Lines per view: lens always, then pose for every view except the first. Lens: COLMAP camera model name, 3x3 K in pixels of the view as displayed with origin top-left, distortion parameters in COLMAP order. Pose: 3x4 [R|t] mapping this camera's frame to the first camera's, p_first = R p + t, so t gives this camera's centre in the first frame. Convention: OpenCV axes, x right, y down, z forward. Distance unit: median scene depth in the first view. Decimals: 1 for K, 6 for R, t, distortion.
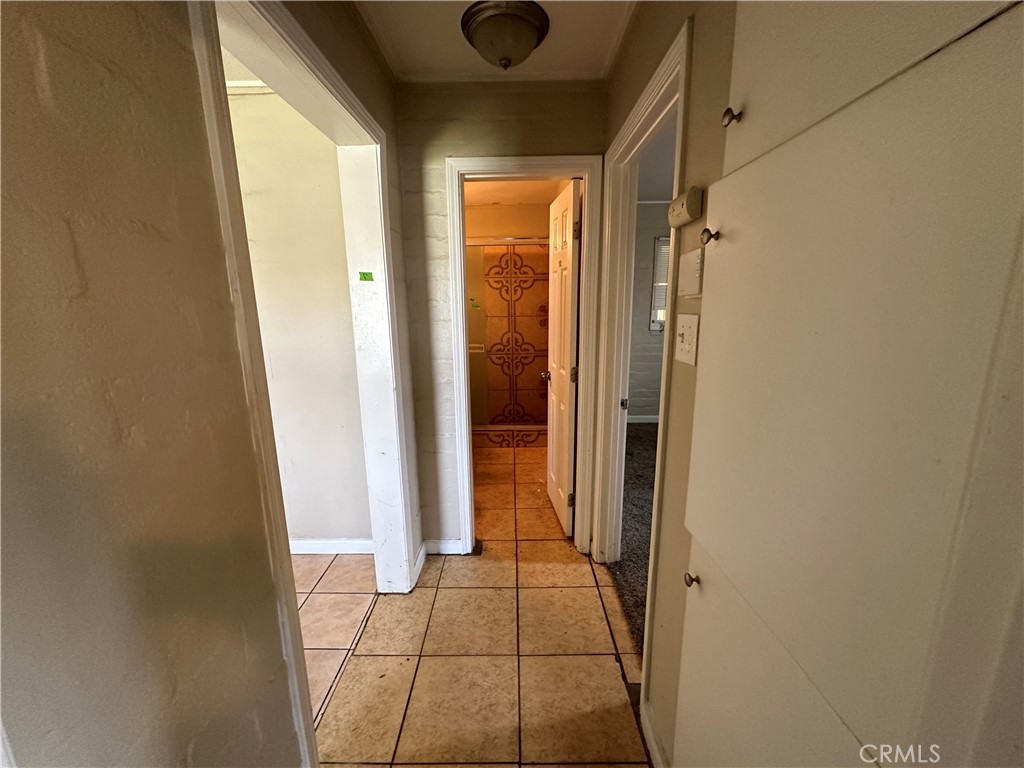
lens RADIAL K [[407.6, 0, 511.0], [0, 407.6, 386.3], [0, 0, 1]] dist [-0.001445, 0.000325]
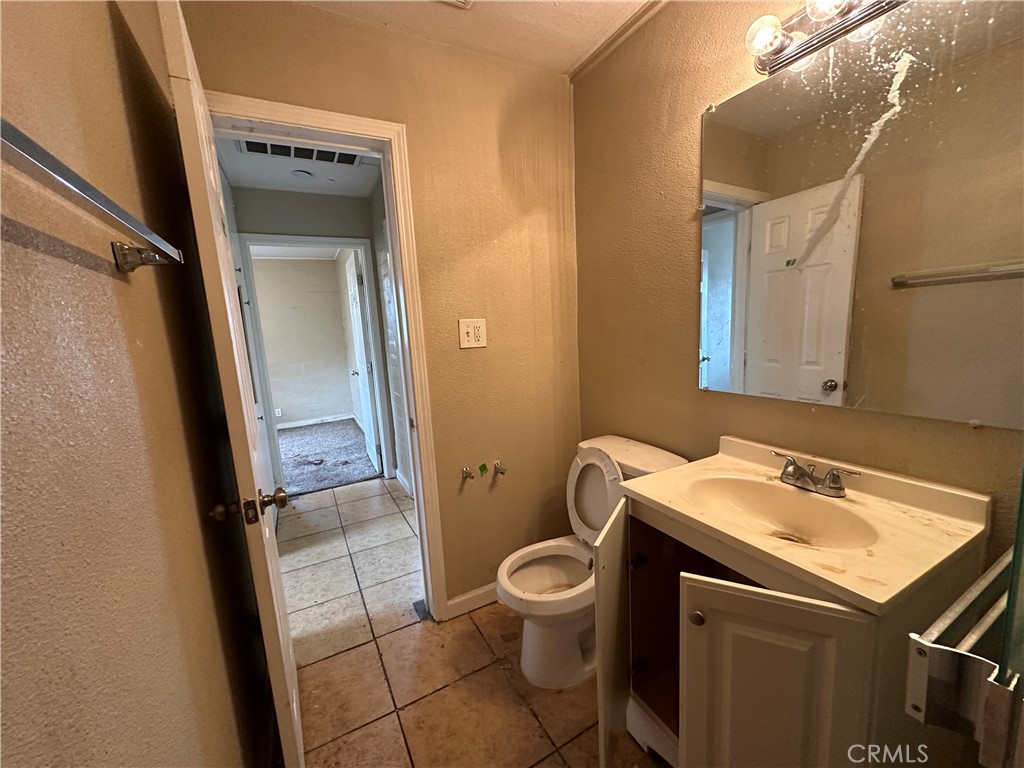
lens RADIAL K [[407.6, 0, 511.0], [0, 407.6, 386.3], [0, 0, 1]] dist [-0.001445, 0.000325]
pose [[-0.873976, 0.131612, -0.467809, 0.085465], [-0.037666, 0.941388, 0.335216, -0.308163], [0.484508, 0.310591, -0.817793, 1.655137]]
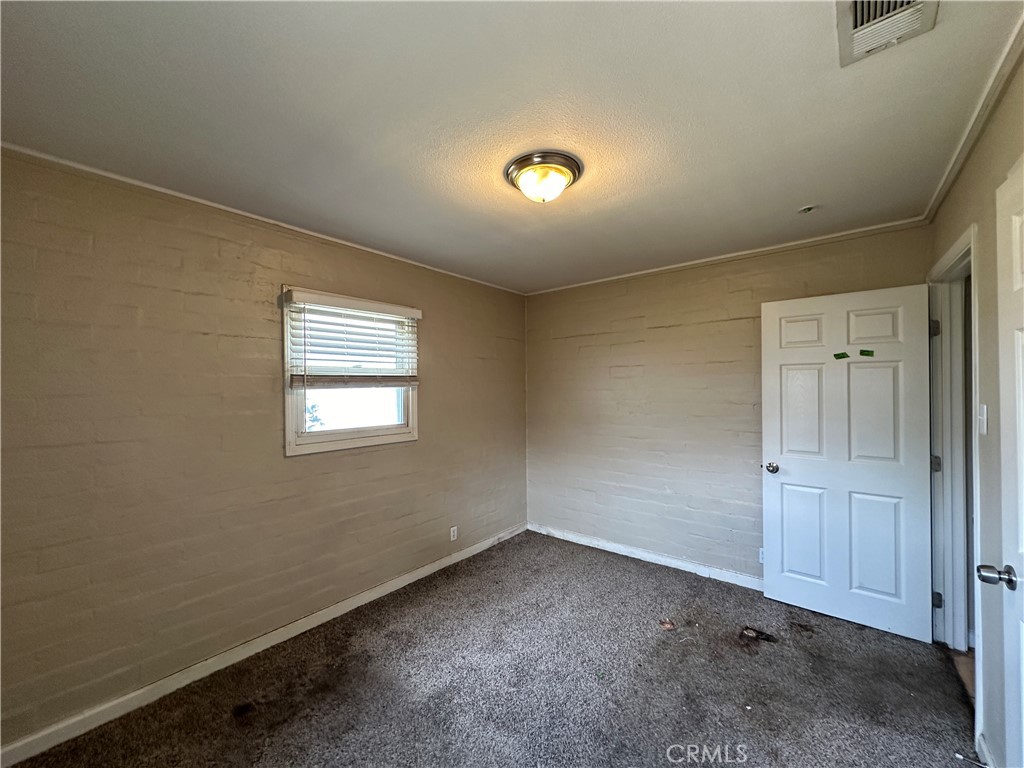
lens RADIAL K [[407.6, 0, 511.0], [0, 407.6, 386.3], [0, 0, 1]] dist [-0.001445, 0.000325]
pose [[-0.618352, 0.004688, -0.785888, 1.214560], [-0.153072, 0.980113, 0.126286, 0.011053], [0.770850, 0.198386, -0.605337, -0.126702]]
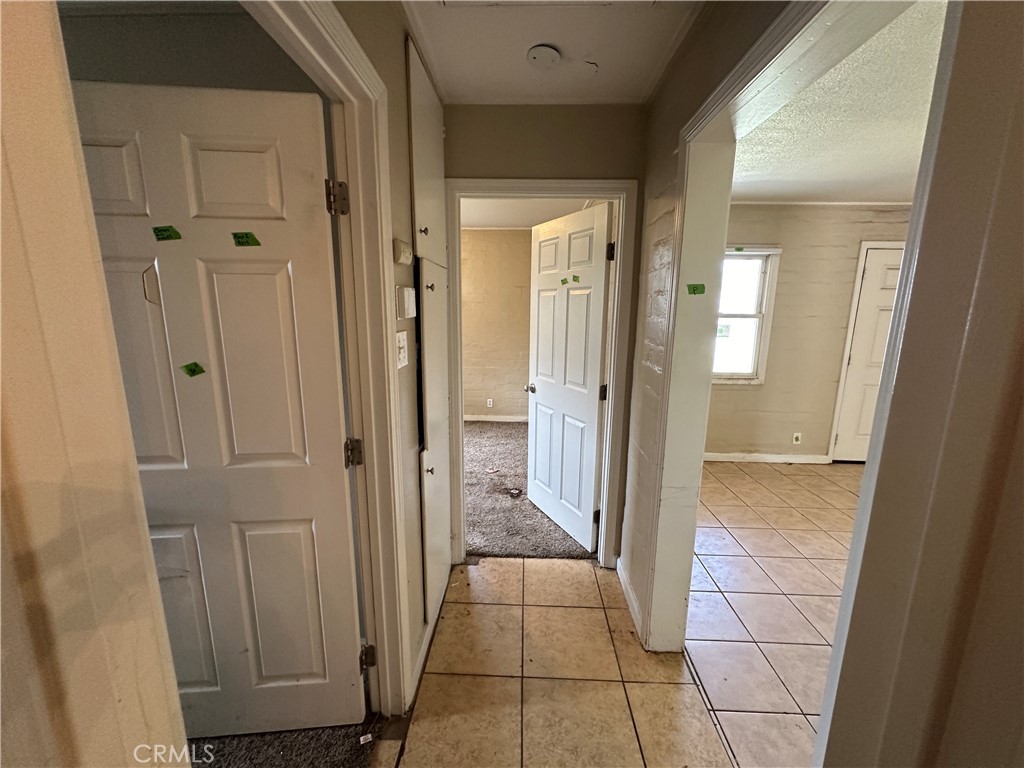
lens RADIAL K [[407.6, 0, 511.0], [0, 407.6, 386.3], [0, 0, 1]] dist [-0.001445, 0.000325]
pose [[-0.999766, -0.004832, 0.021097, 0.019006], [0.003793, 0.920550, 0.390605, -0.232194], [-0.021308, 0.390594, -0.920316, 1.002006]]
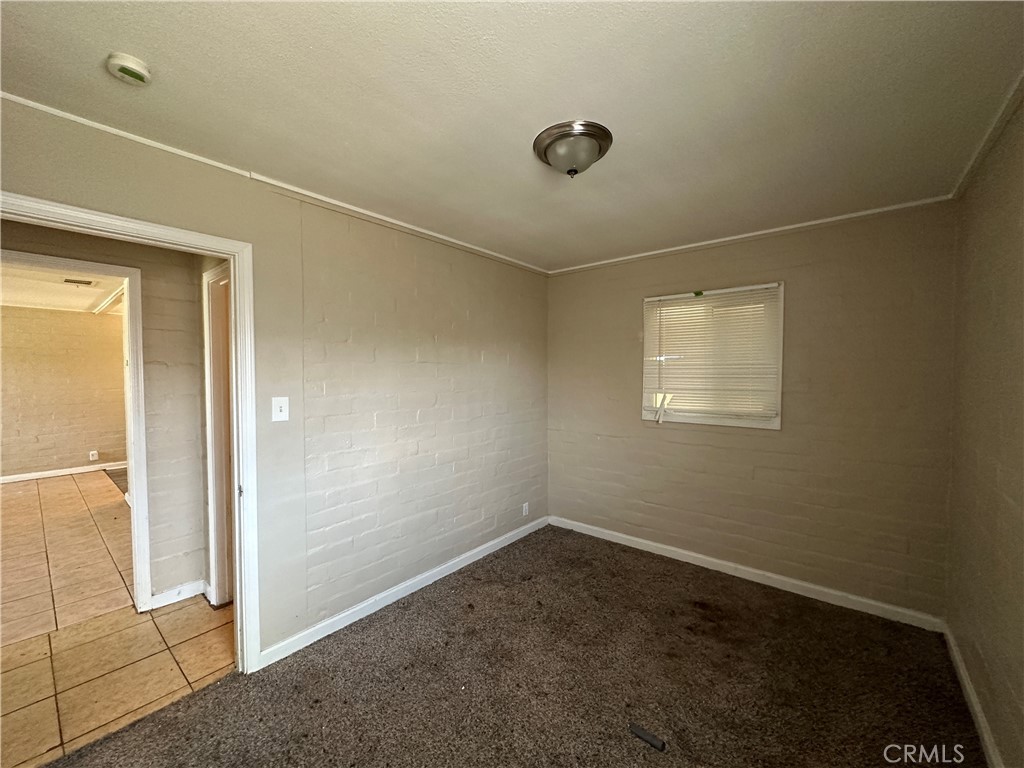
lens RADIAL K [[407.6, 0, 511.0], [0, 407.6, 386.3], [0, 0, 1]] dist [-0.001445, 0.000325]
pose [[0.773723, 0.029780, -0.632823, 1.191827], [-0.137289, 0.983039, -0.121596, -0.145782], [0.618469, 0.180961, 0.764689, 0.551871]]
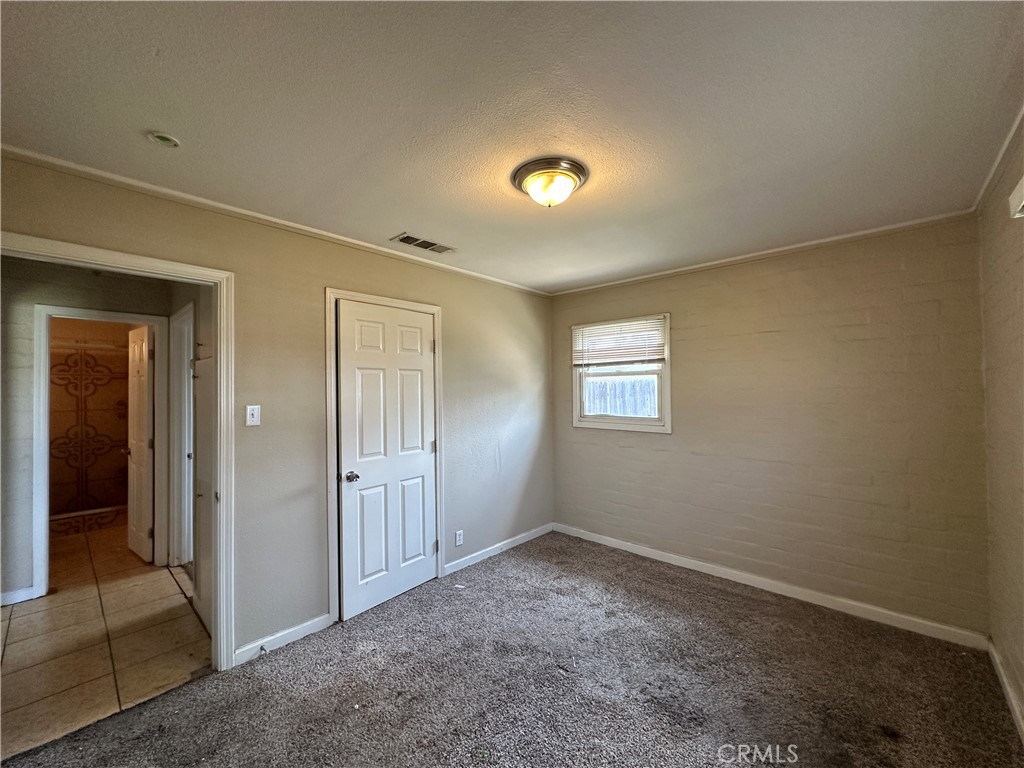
lens RADIAL K [[408.2, 0, 511.6], [0, 408.2, 381.9], [0, 0, 1]] dist [-0.002602, 0.000035]
pose [[0.665017, 0.015006, 0.746678, -0.088773], [0.159826, 0.973775, -0.161916, 0.206726], [-0.729526, 0.227016, 0.645179, -1.007030]]
